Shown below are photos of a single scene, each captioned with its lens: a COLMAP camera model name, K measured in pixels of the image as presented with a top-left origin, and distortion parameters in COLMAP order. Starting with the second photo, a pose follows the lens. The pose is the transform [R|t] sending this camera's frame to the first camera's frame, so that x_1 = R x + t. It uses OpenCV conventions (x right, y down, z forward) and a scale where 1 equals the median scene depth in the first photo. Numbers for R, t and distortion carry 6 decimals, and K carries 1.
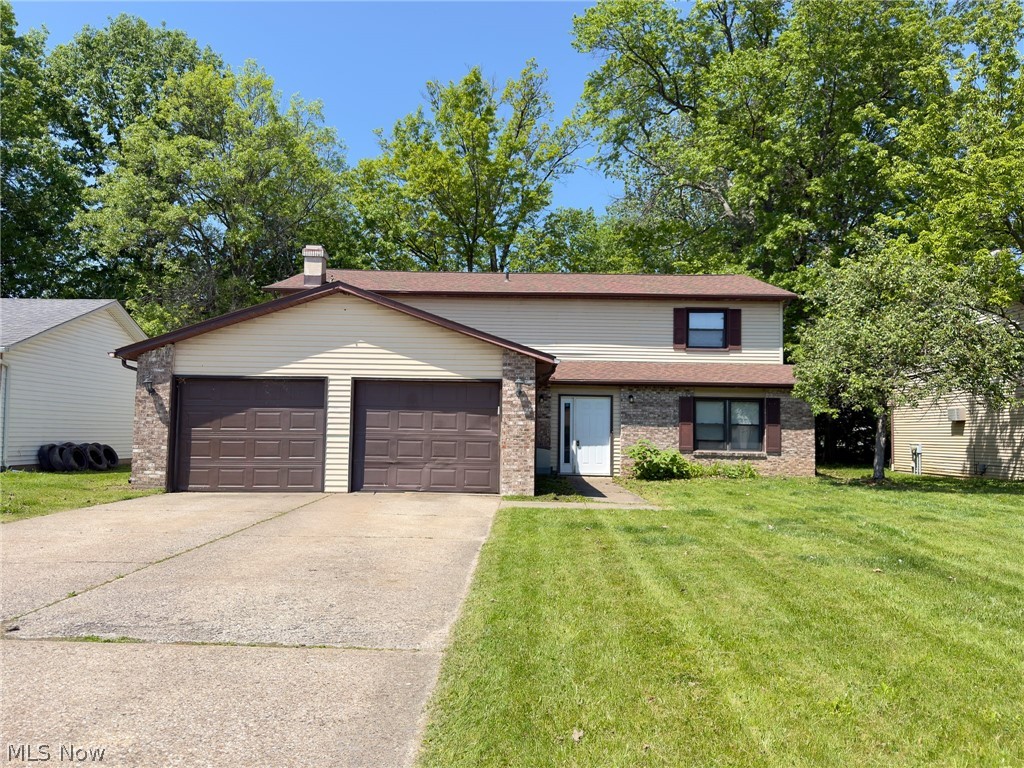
lens RADIAL K [[756.6, 0, 509.4], [0, 756.6, 379.6], [0, 0, 1]] dist [0.031912, -0.018687]
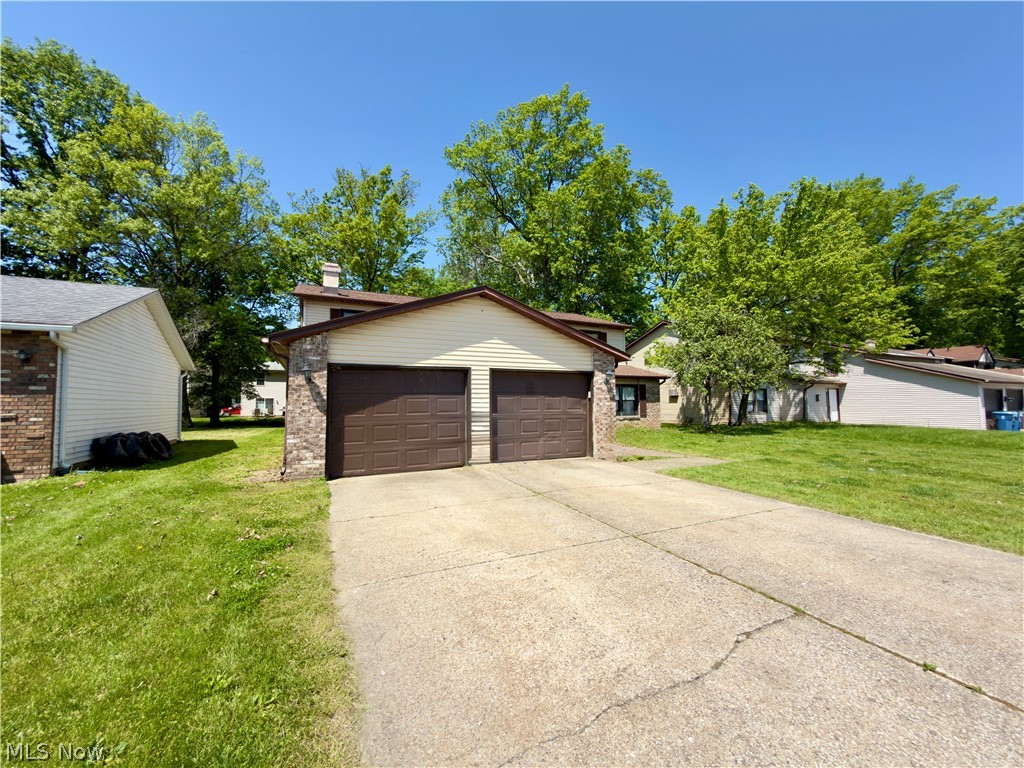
lens RADIAL K [[411.7, 0, 512.3], [0, 411.7, 380.6], [0, 0, 1]] dist [0.003885, -0.000052]
pose [[0.891488, 0.001825, 0.453040, -0.397827], [-0.008870, 0.999871, 0.013426, 0.006236], [-0.452957, -0.015988, 0.891389, 0.342247]]
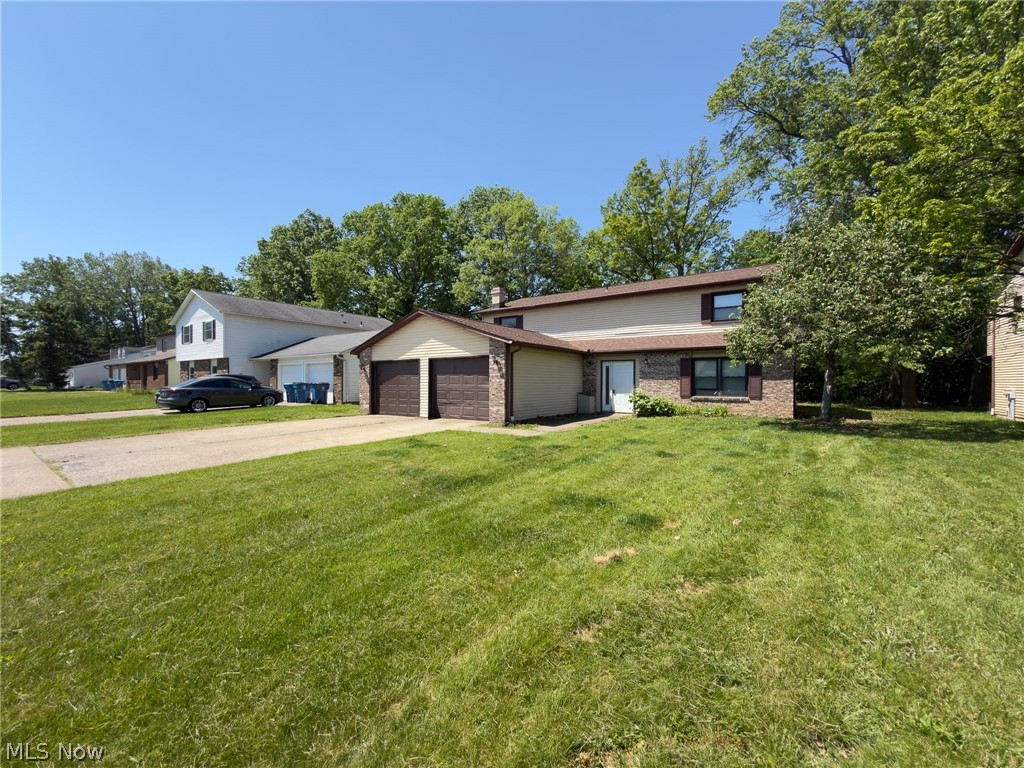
lens RADIAL K [[411.7, 0, 507.6], [0, 411.7, 383.5], [0, 0, 1]] dist [0.003885, -0.000052]
pose [[0.818572, -0.015256, -0.574201, 0.467446], [0.052305, 0.997474, 0.048063, 0.018142], [0.572017, -0.069377, 0.817302, 0.216672]]
